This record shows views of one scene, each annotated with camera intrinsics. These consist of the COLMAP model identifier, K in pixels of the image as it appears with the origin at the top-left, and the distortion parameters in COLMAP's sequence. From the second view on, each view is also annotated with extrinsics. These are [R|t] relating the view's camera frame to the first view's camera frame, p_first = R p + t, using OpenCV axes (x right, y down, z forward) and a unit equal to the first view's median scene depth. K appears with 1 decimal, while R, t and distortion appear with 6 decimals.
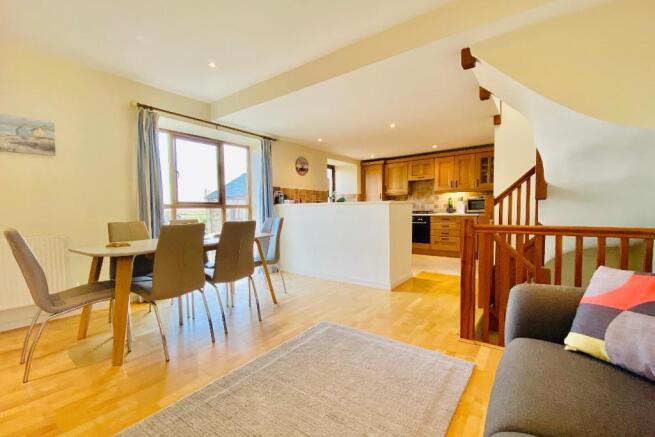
lens RADIAL K [[282.1, 0, 329.7], [0, 282.1, 227.8], [0, 0, 1]] dist [0.001045, -0.000016]
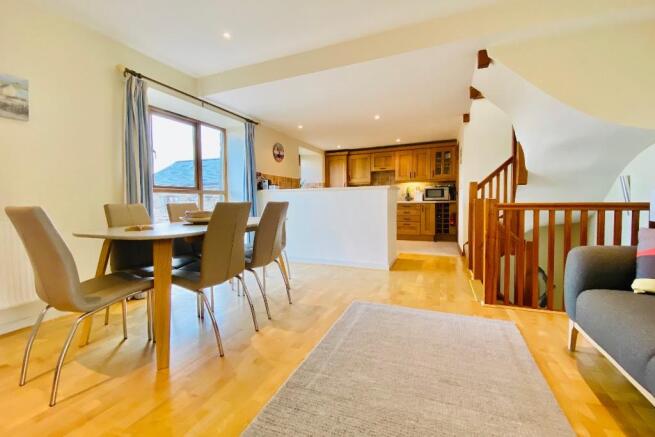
lens RADIAL K [[276.2, 0, 325.6], [0, 276.2, 215.2], [0, 0, 1]] dist [-0.002362, -0.000808]
pose [[0.972654, -0.011623, 0.231967, -0.226542], [0.015704, 0.999753, -0.015751, 0.024398], [-0.231727, 0.018963, 0.972596, 0.037974]]
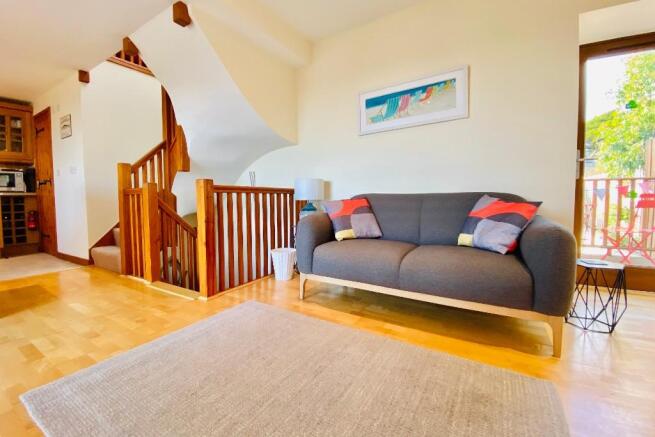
lens RADIAL K [[276.2, 0, 325.6], [0, 276.2, 215.2], [0, 0, 1]] dist [-0.002362, -0.000808]
pose [[-0.071159, -0.050721, 0.996175, -0.298002], [0.077163, 0.995434, 0.056195, 0.041312], [-0.994476, 0.080867, -0.066920, 0.347807]]
